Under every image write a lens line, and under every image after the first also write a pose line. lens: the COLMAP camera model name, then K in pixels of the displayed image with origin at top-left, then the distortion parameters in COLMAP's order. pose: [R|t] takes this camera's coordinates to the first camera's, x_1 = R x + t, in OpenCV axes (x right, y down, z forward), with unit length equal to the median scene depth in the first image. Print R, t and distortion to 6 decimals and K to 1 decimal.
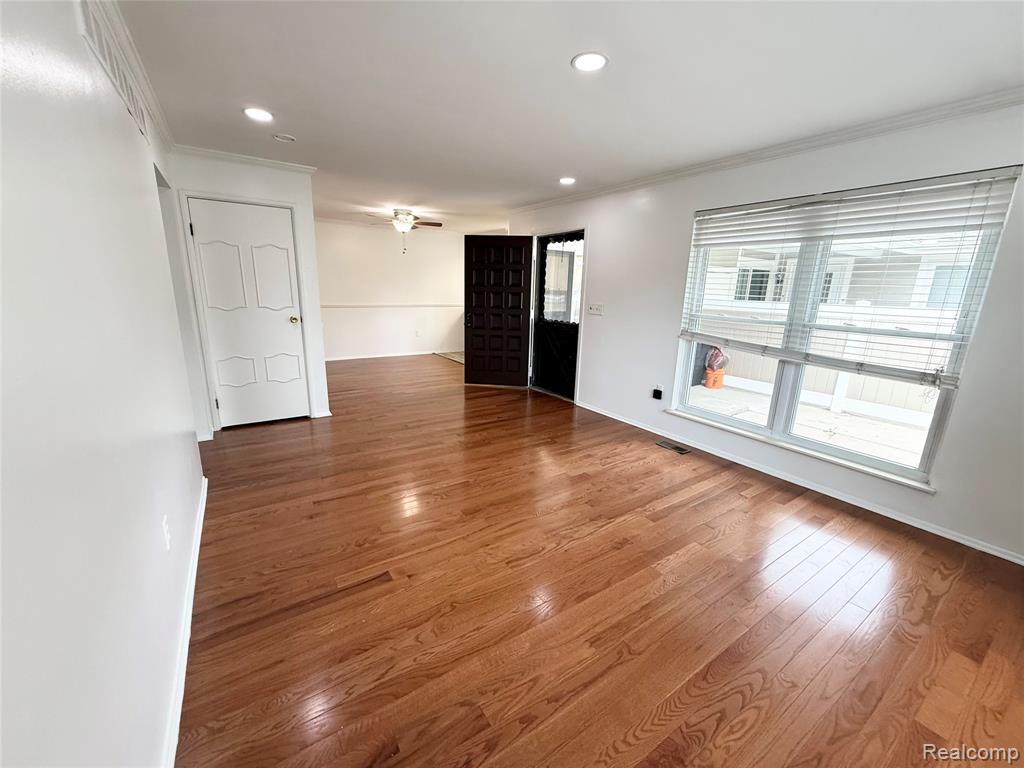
lens RADIAL K [[407.1, 0, 505.8], [0, 407.1, 384.8], [0, 0, 1]] dist [0.001289, 0.000078]
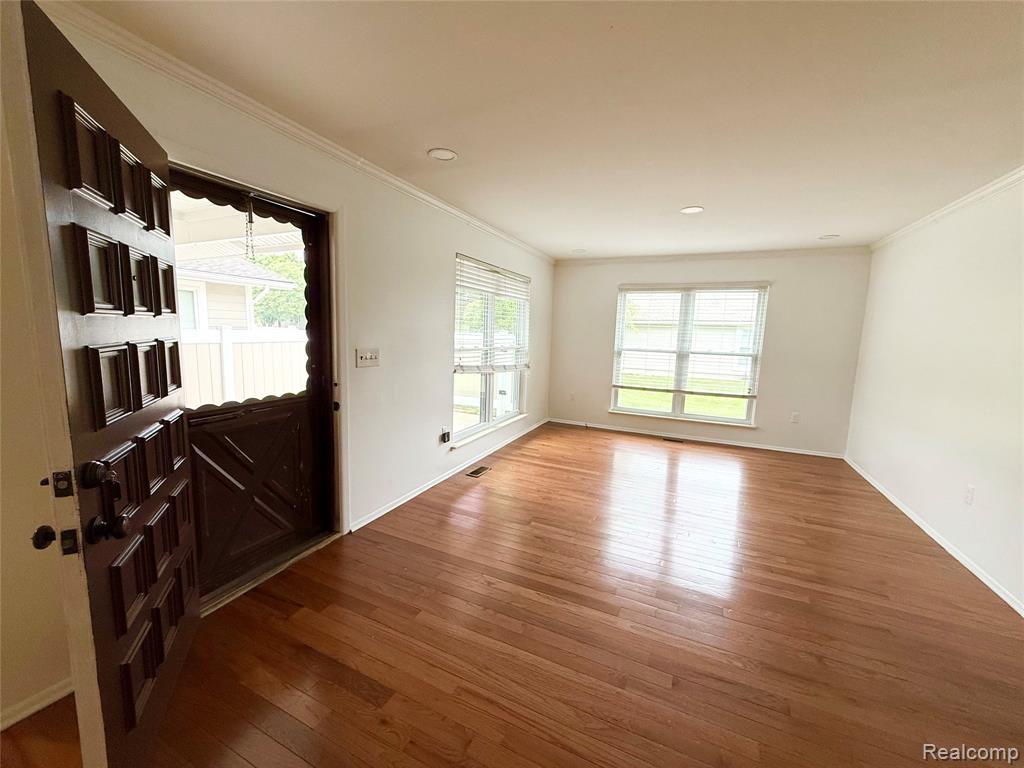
lens RADIAL K [[407.1, 0, 508.9], [0, 407.1, 384.4], [0, 0, 1]] dist [0.001289, 0.000078]
pose [[-0.522423, -0.158448, 0.837836, -0.607451], [0.152009, 0.949538, 0.274356, -0.425766], [-0.839028, 0.270688, -0.471974, 1.687207]]
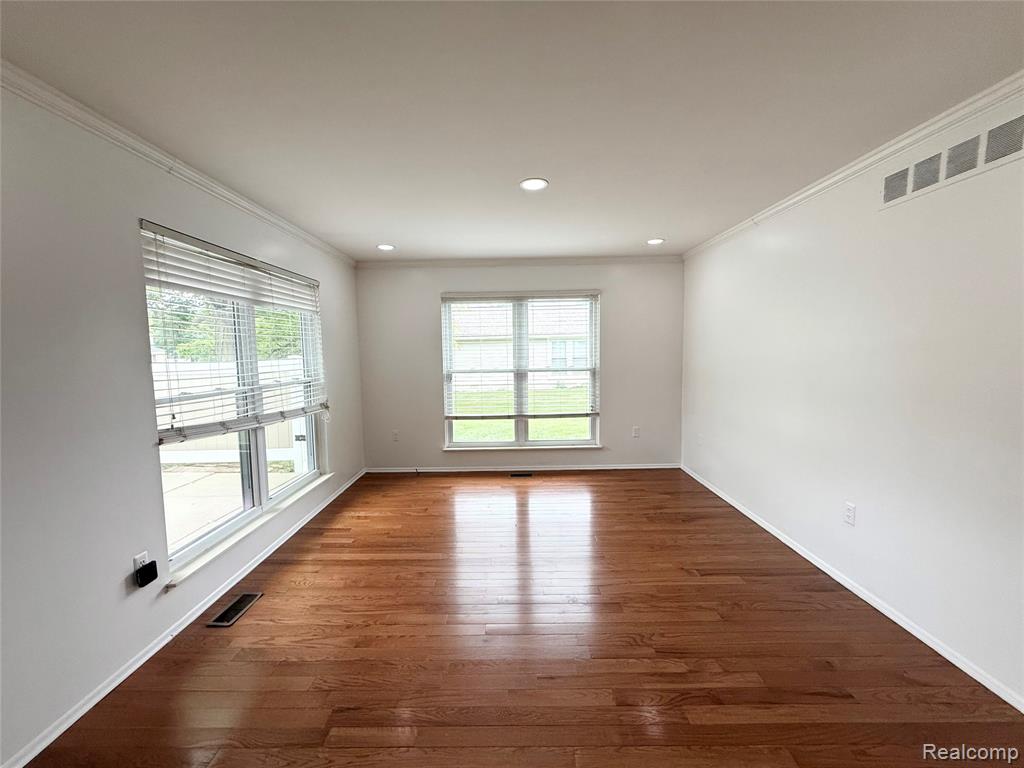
lens RADIAL K [[407.1, 0, 507.9], [0, 407.1, 386.5], [0, 0, 1]] dist [0.001289, 0.000078]
pose [[-0.830023, -0.066218, 0.553785, -0.299393], [0.122048, 0.947297, 0.296199, -0.359428], [-0.544212, 0.313440, -0.778196, 1.406943]]
